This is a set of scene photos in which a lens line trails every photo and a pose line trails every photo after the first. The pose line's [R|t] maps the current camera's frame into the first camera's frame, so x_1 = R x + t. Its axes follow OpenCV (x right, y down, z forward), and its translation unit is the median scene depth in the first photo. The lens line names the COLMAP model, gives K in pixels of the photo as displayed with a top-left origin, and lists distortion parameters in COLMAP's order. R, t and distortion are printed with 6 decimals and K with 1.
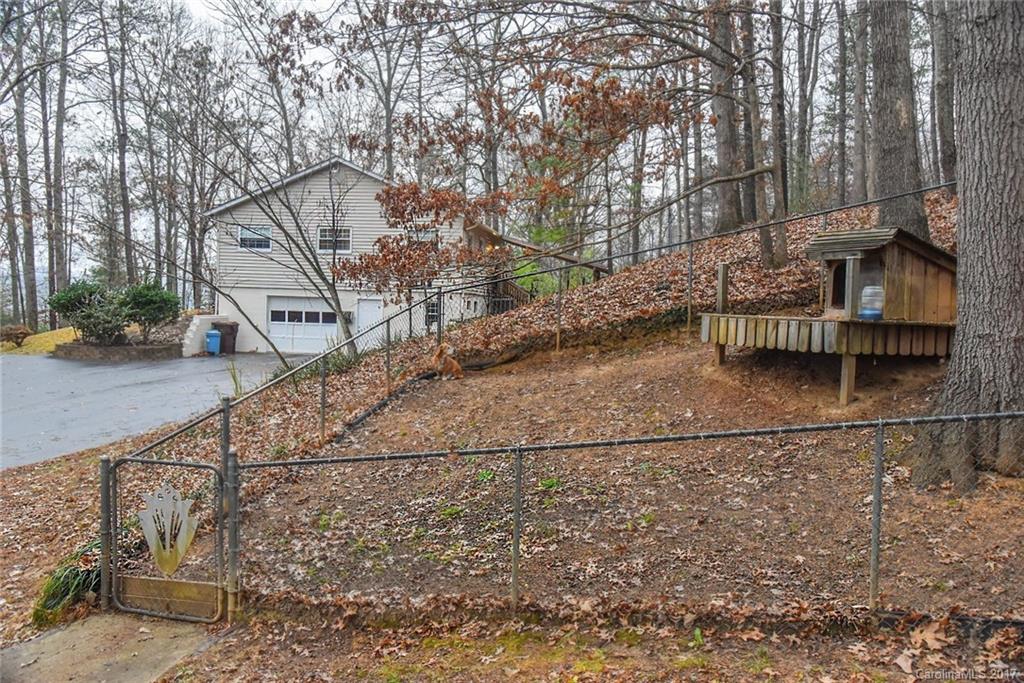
lens RADIAL K [[869.8, 0, 512.0], [0, 869.8, 341.5], [0, 0, 1]] dist [0.008056, 0.012009]
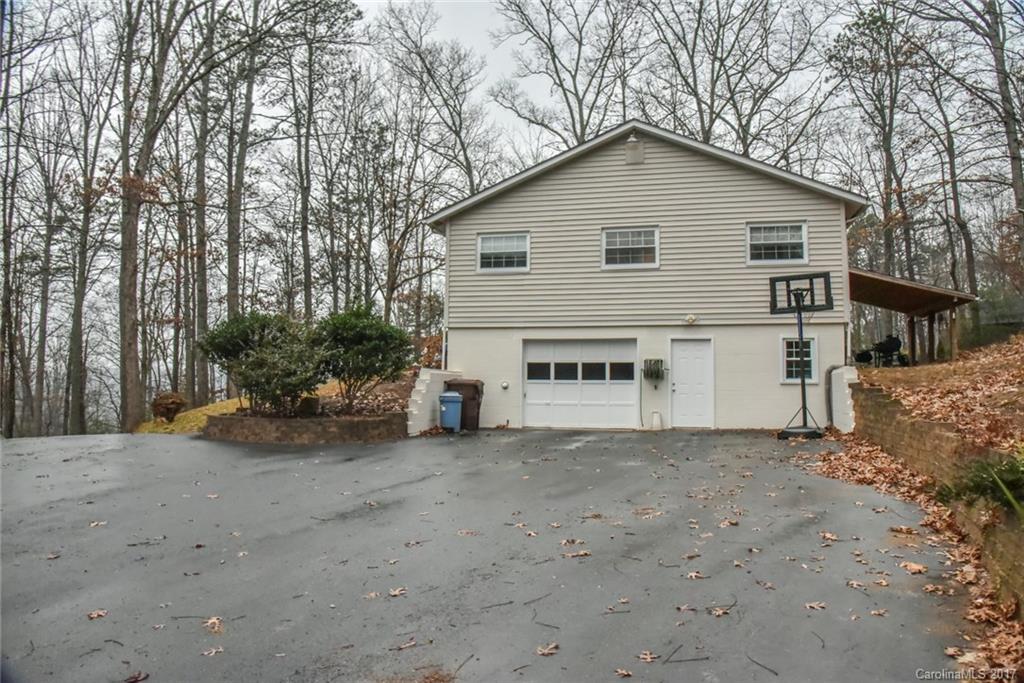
lens RADIAL K [[721.3, 0, 512.0], [0, 721.3, 341.5], [0, 0, 1]] dist [-0.085067, -0.000046]
pose [[0.992368, -0.024740, -0.120801, -0.233844], [0.011072, 0.993586, -0.112532, 0.008945], [0.122810, 0.110336, 0.986278, 0.493527]]
